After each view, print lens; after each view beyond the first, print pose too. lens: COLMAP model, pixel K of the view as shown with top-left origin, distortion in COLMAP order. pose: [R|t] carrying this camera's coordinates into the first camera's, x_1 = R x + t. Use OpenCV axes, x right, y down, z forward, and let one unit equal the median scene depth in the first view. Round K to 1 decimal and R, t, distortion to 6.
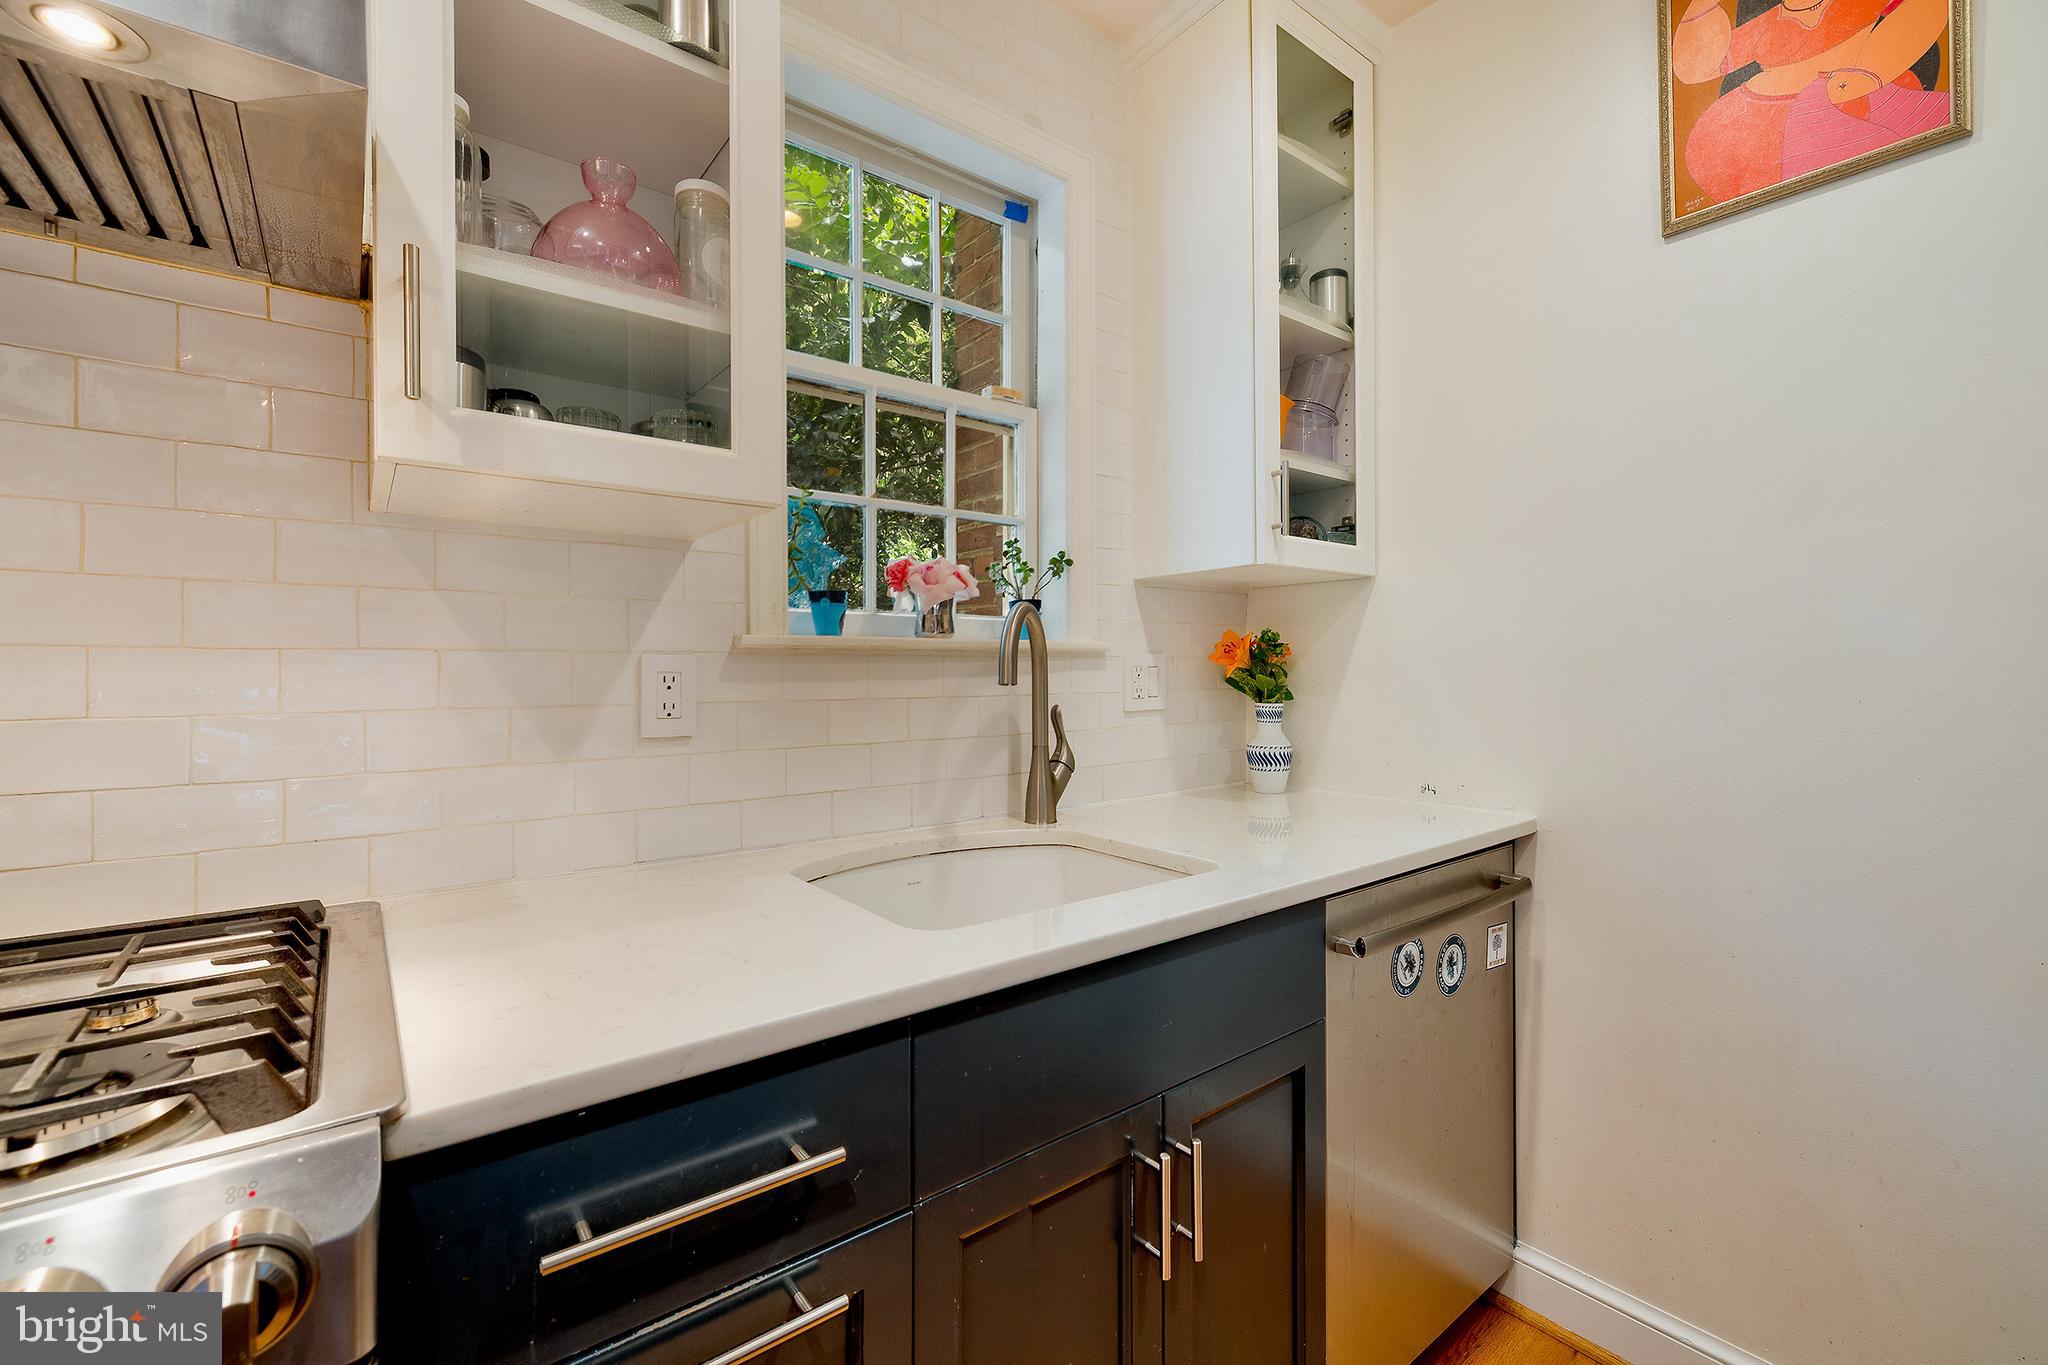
lens RADIAL K [[899.3, 0, 982.9], [0, 899.3, 672.0], [0, 0, 1]] dist [0.002582, 0.000219]
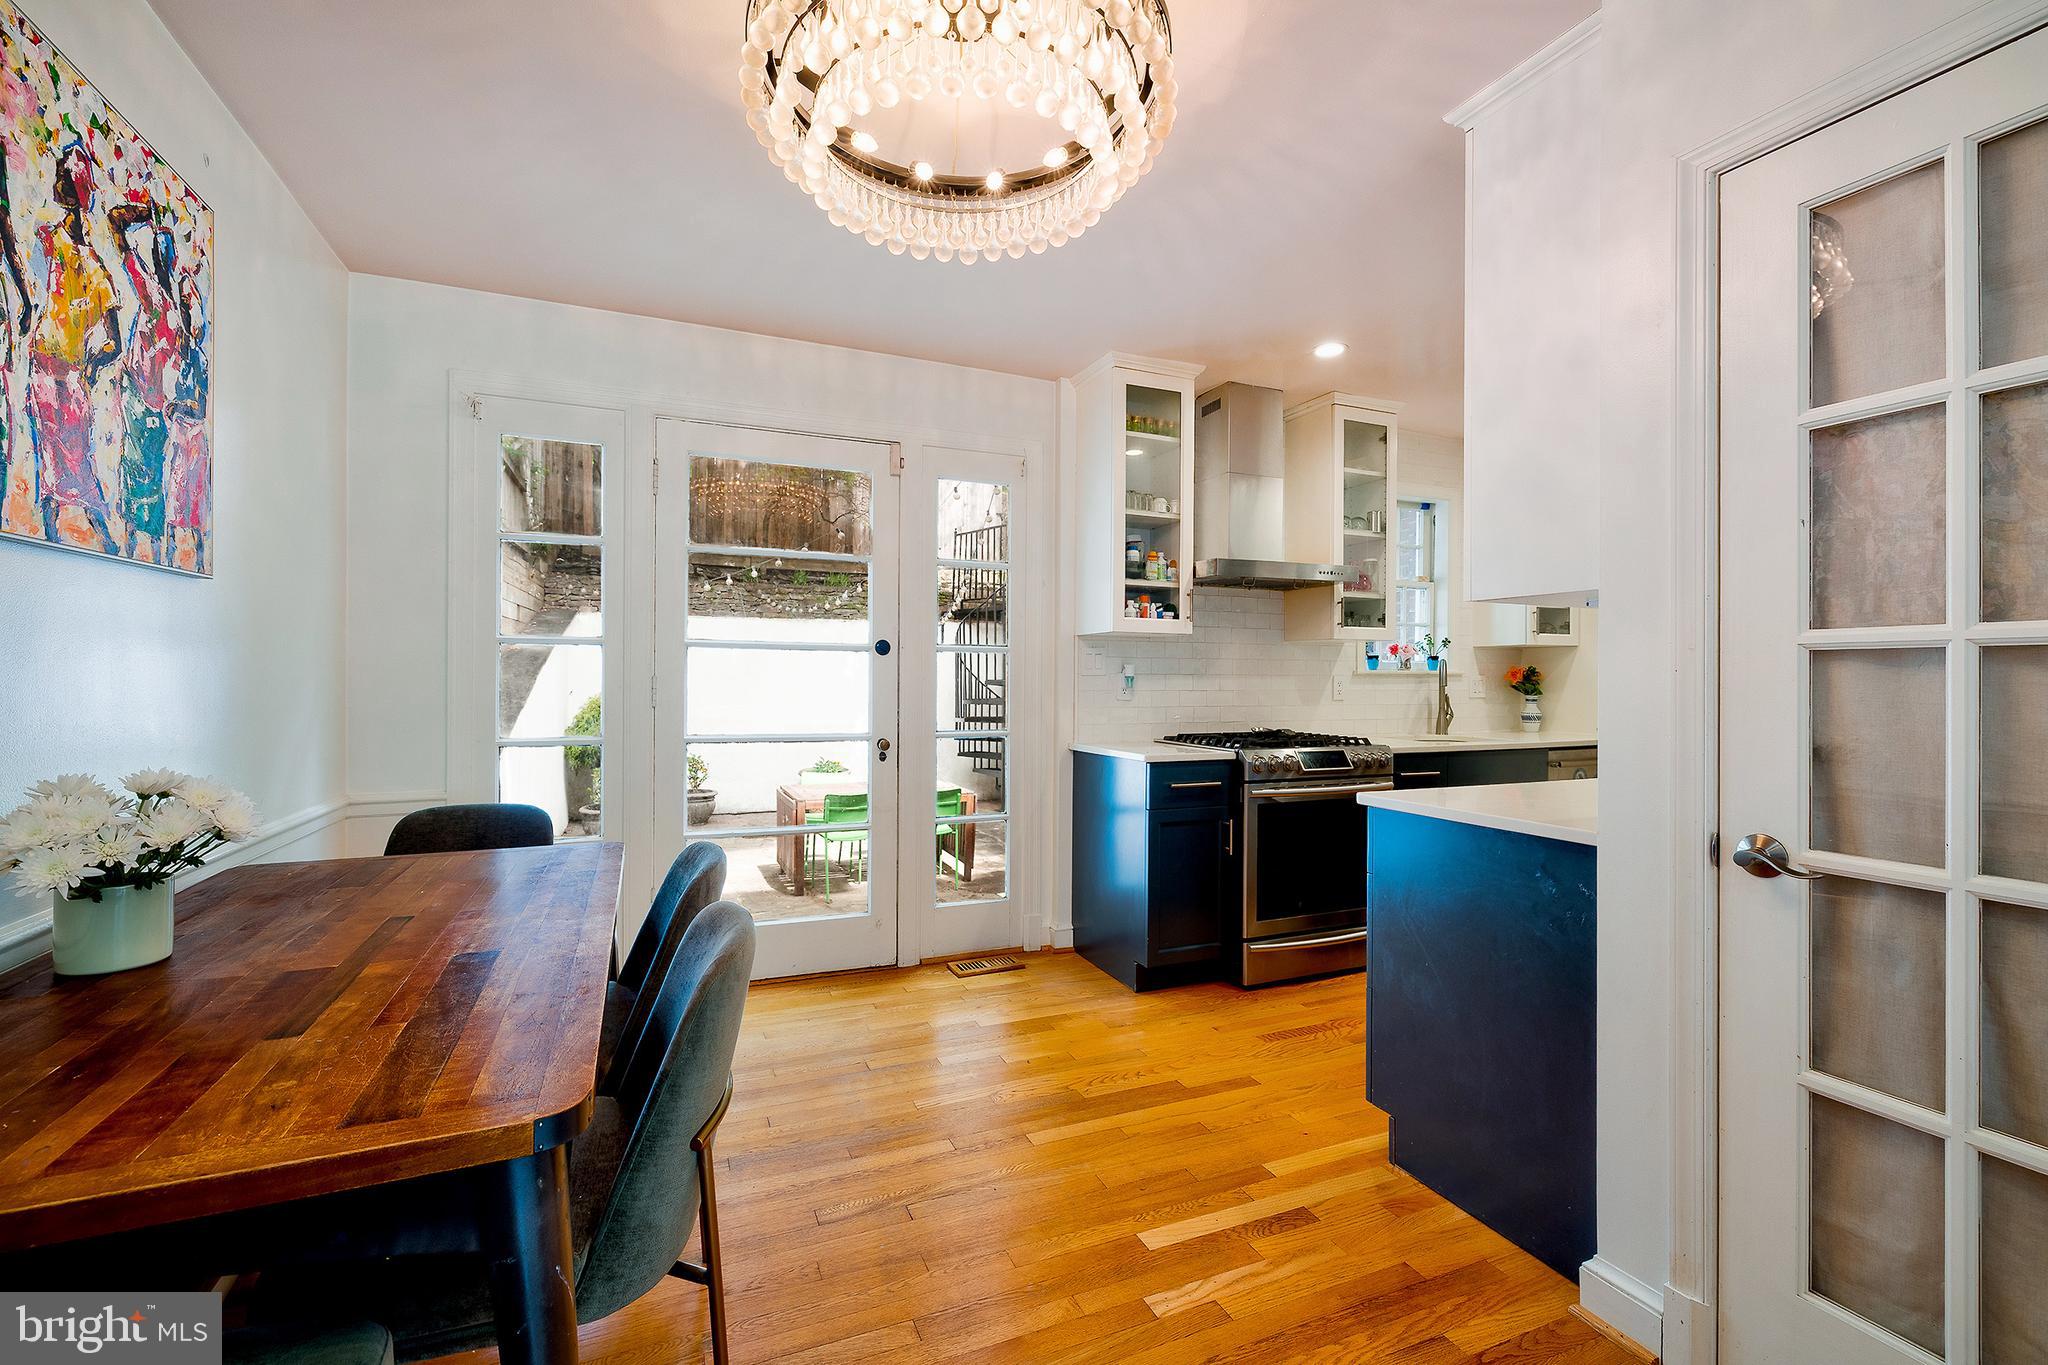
lens RADIAL K [[864.4, 0, 1021.2], [0, 864.4, 675.5], [0, 0, 1]] dist [0.000775, -0.000272]
pose [[0.979239, 0.009595, -0.202484, -0.614919], [-0.010942, 0.999925, -0.005532, 0.009066], [0.202416, 0.007632, 0.979270, -1.726495]]
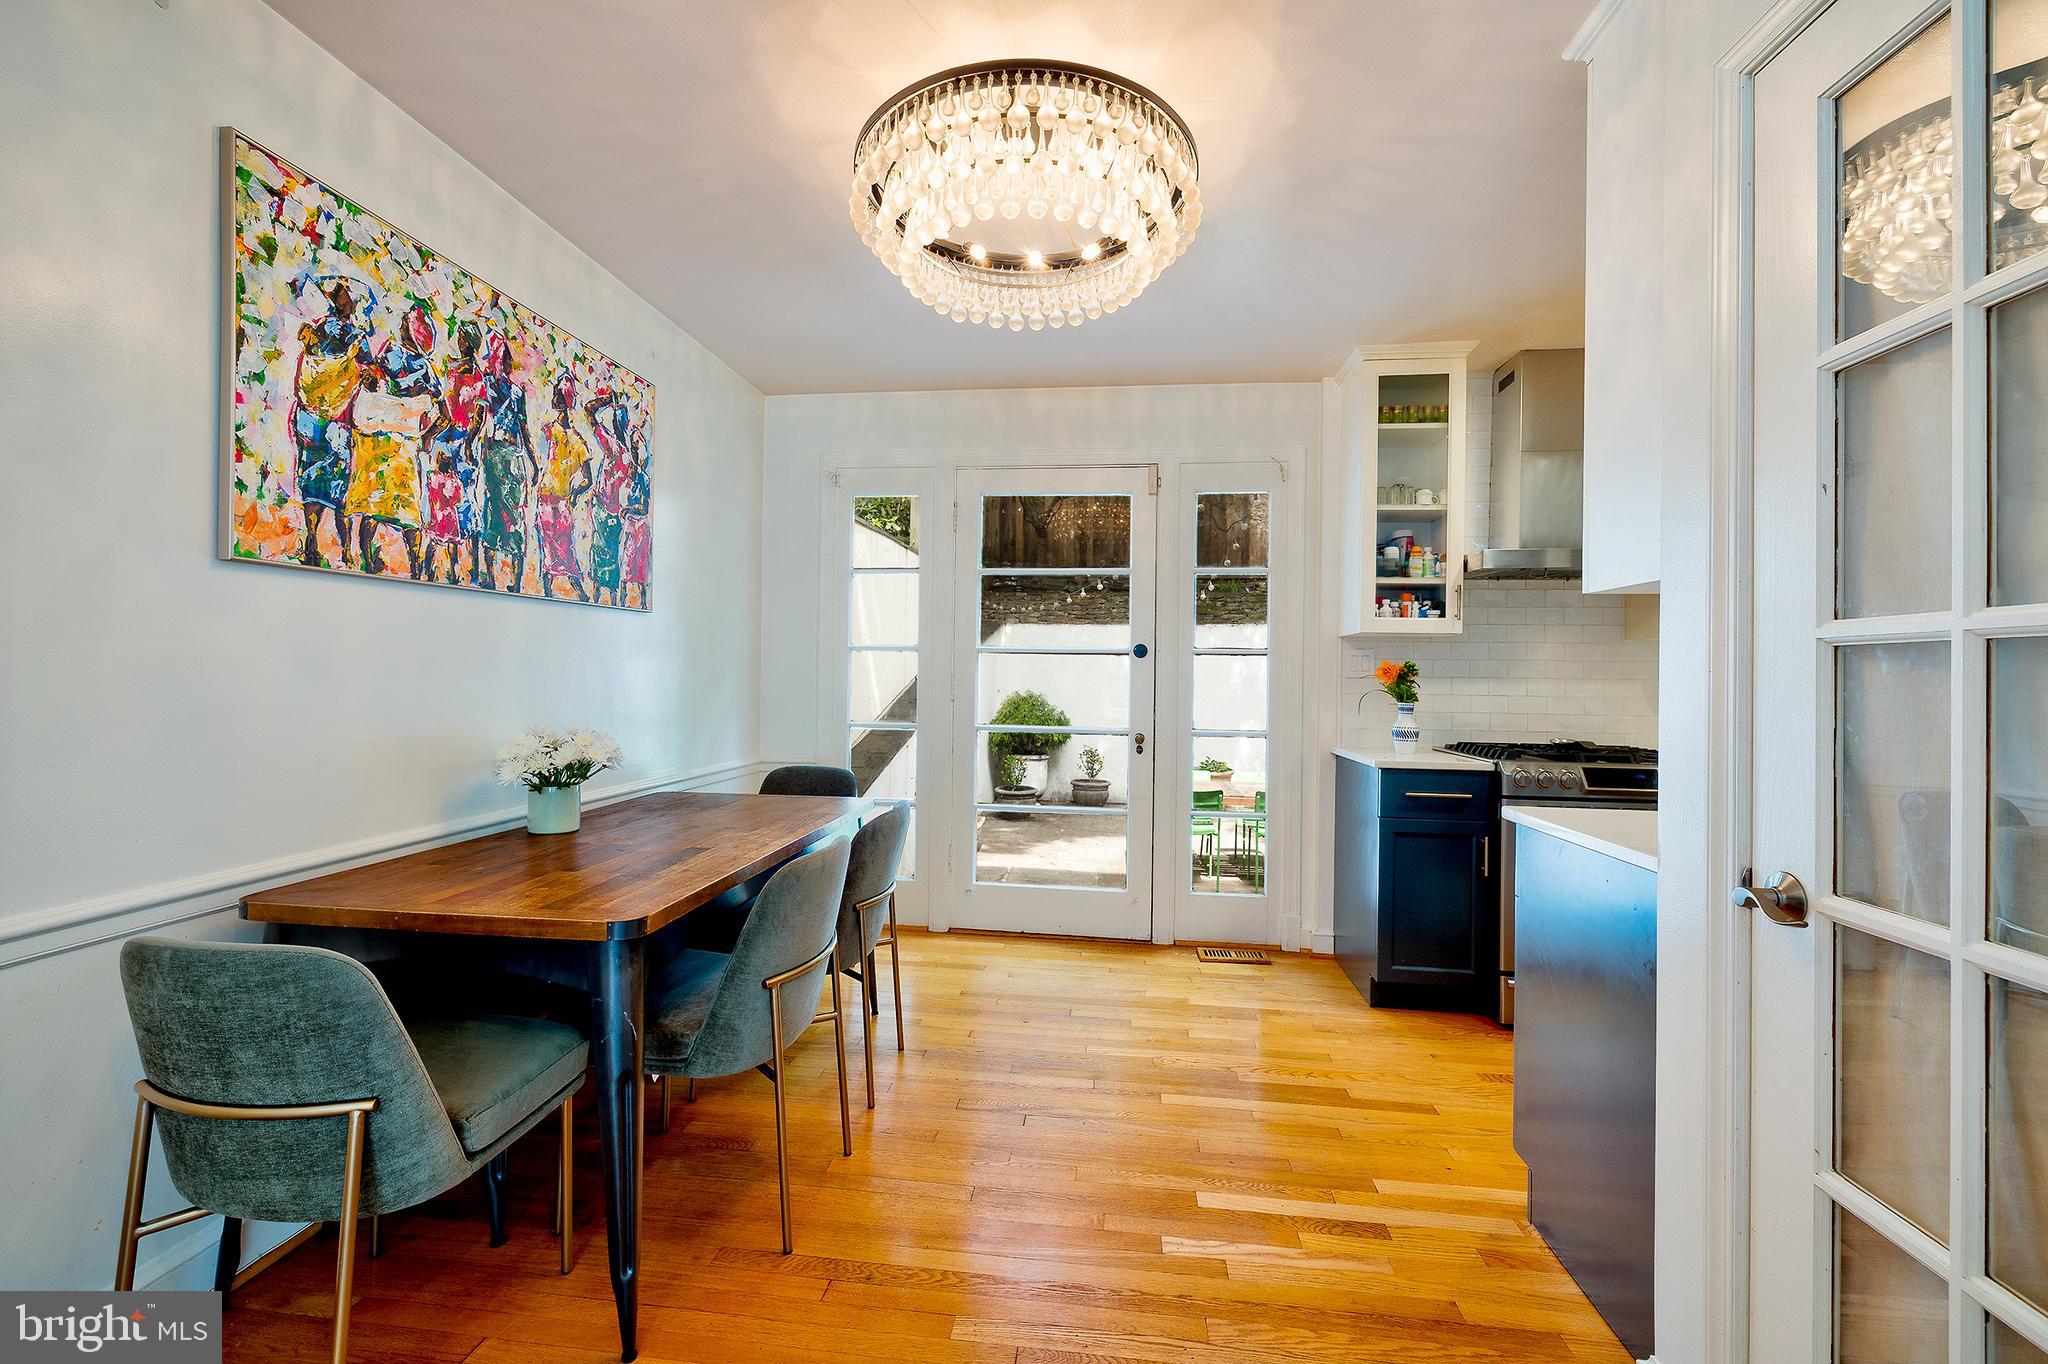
lens RADIAL K [[855.5, 0, 1021.8], [0, 855.5, 670.1], [0, 0, 1]] dist [0.001539, 0.000205]
pose [[0.748917, 0.009907, -0.662590, -0.137751], [-0.019975, 0.999771, -0.007629, 0.008152], [0.662363, 0.018949, 0.748944, -1.674479]]
